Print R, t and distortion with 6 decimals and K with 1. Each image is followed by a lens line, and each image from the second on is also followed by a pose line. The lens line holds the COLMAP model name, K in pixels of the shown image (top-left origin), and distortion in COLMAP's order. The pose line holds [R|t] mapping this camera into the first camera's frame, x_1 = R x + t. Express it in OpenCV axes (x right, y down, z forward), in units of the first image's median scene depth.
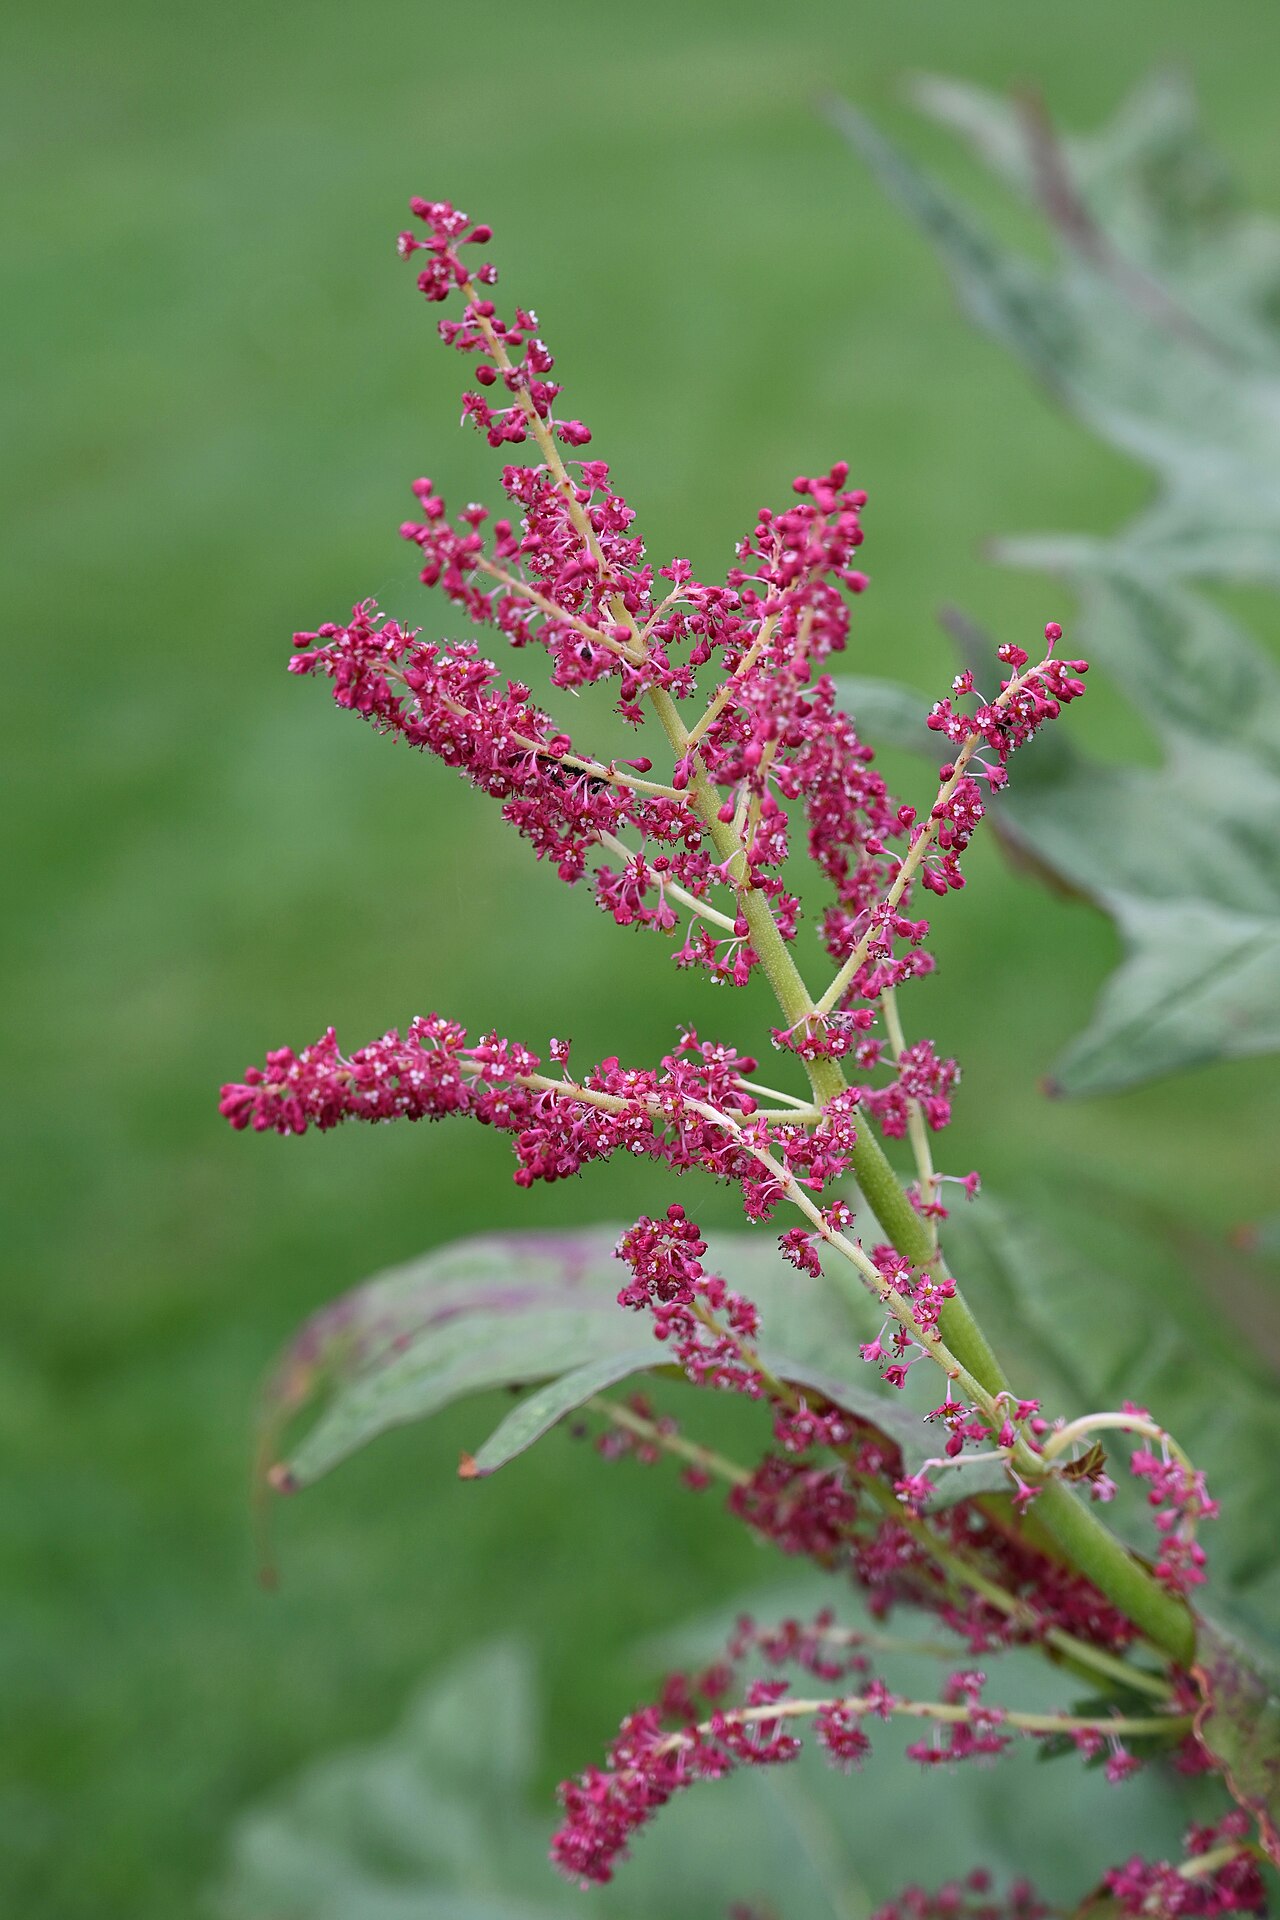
lens RADIAL K [[767.1, 0, 637.1], [0, 767.1, 959.7], [0, 0, 1]] dist [0.011709, -0.000110]
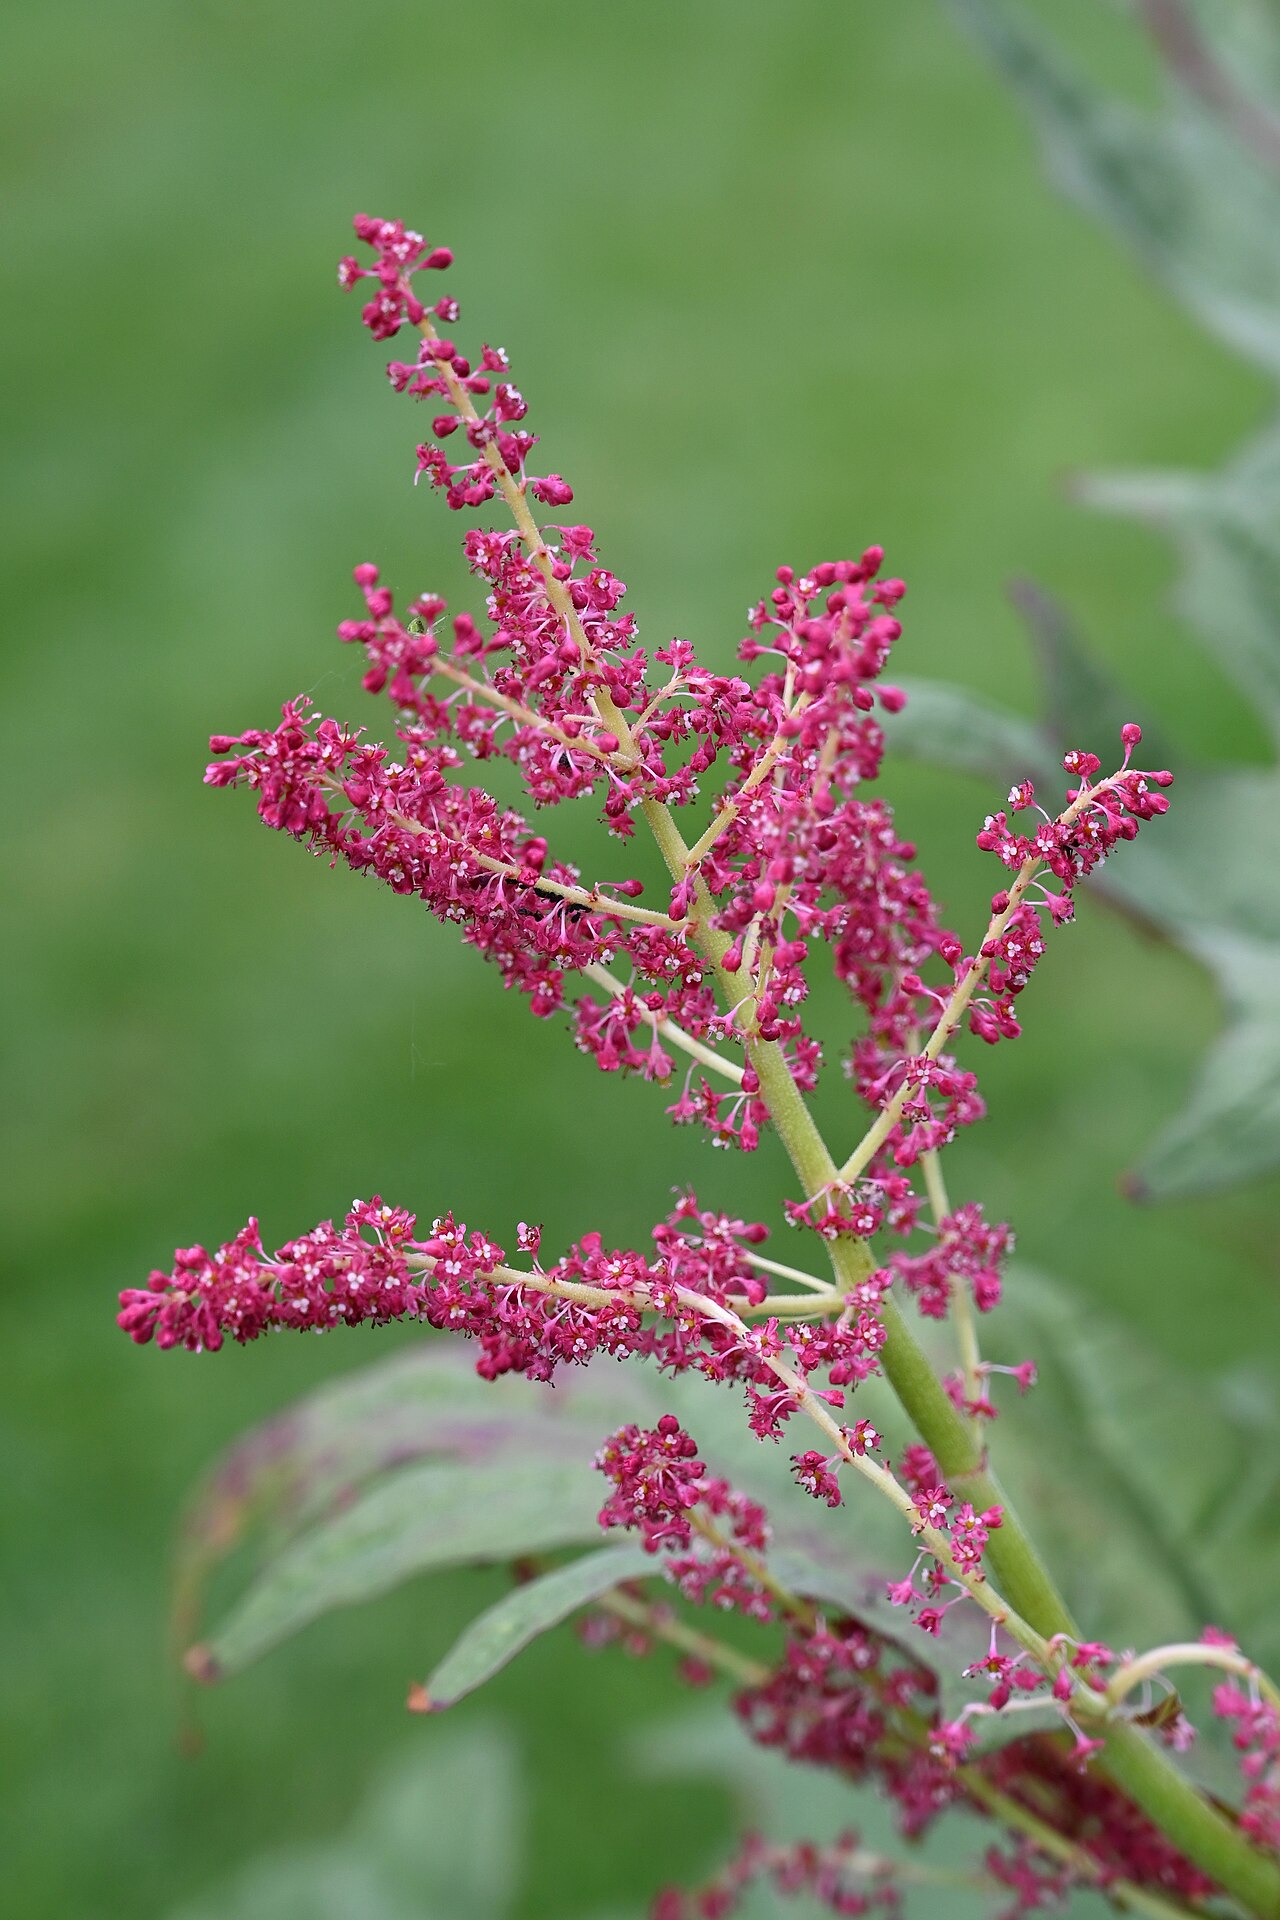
lens RADIAL K [[924.7, 0, 640.0], [0, 924.7, 960.0], [0, 0, 1]] dist [0.010488, 0.000842]
pose [[0.999954, 0.009299, -0.002517, 0.018819], [-0.009263, 0.999856, 0.014243, -0.193606], [0.002649, -0.014219, 0.999895, 0.002777]]
